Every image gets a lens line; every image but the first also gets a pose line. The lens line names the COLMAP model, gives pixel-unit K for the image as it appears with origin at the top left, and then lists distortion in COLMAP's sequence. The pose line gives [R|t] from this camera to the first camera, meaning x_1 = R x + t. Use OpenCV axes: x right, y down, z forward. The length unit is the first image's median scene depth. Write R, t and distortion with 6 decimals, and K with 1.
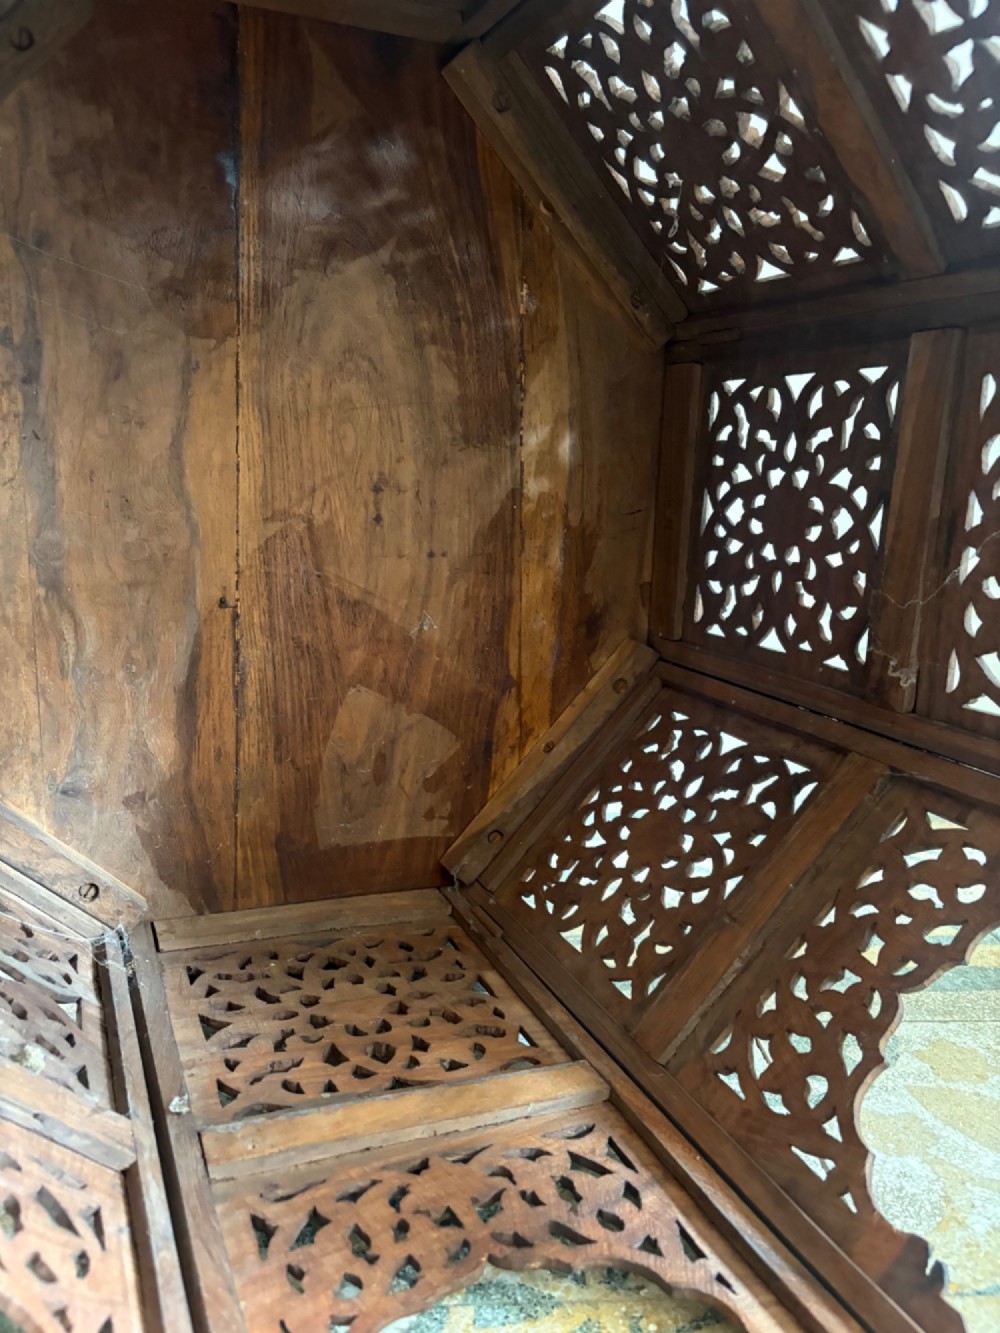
lens RADIAL K [[986.8, 0, 503.7], [0, 986.8, 667.3], [0, 0, 1]] dist [0.051572, -0.061751]
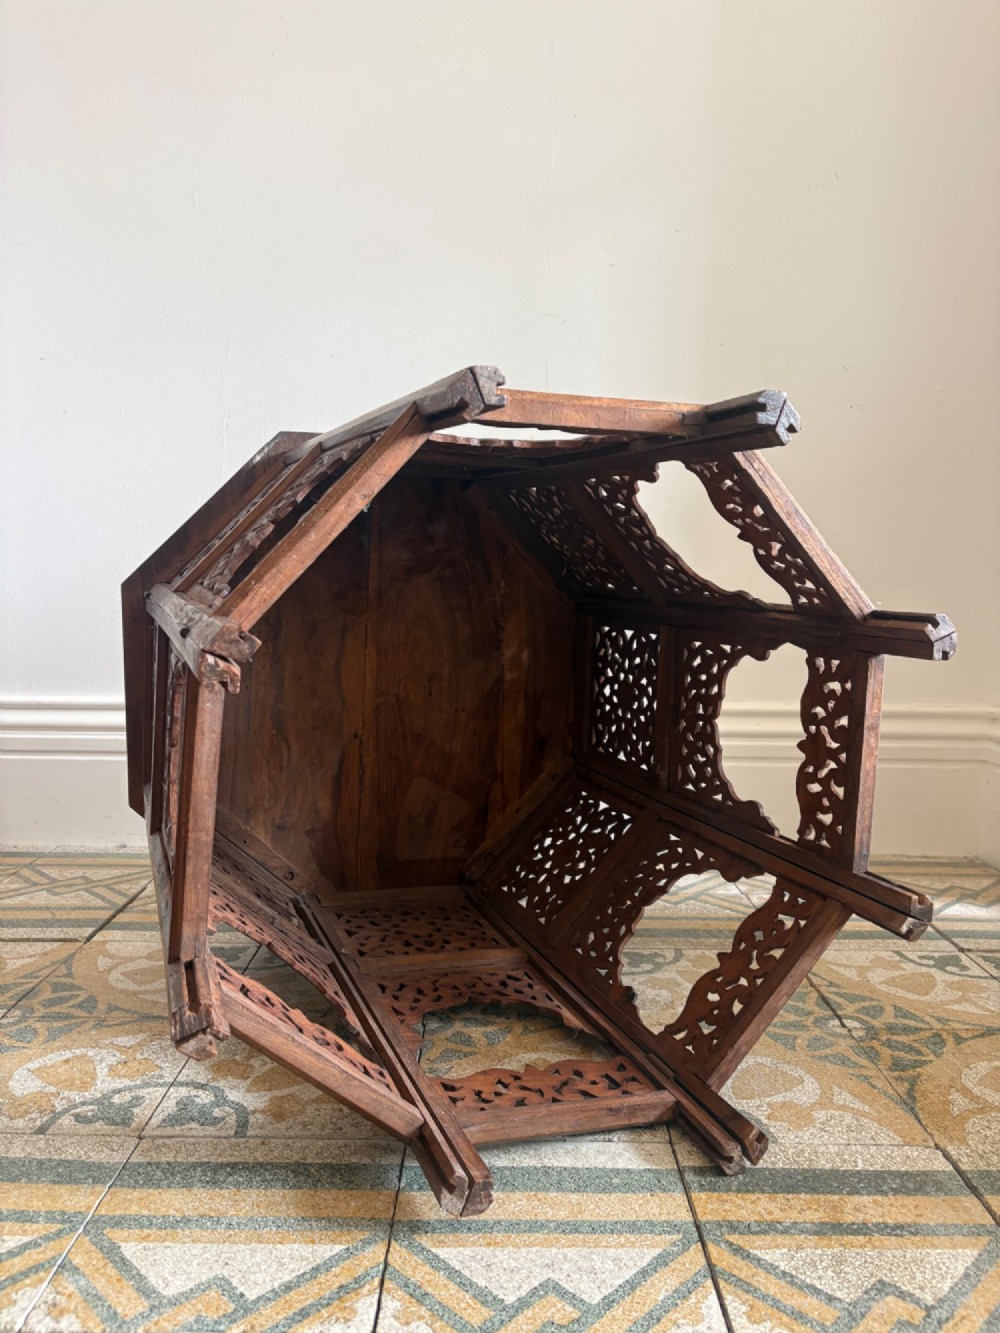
lens RADIAL K [[973.1, 0, 512.2], [0, 973.1, 668.3], [0, 0, 1]] dist [0.106374, -0.110692]
pose [[0.999239, 0.001854, -0.038964, 0.124495], [-0.005568, 0.995422, -0.095412, -0.012655], [0.038608, 0.095556, 0.994675, -1.035752]]
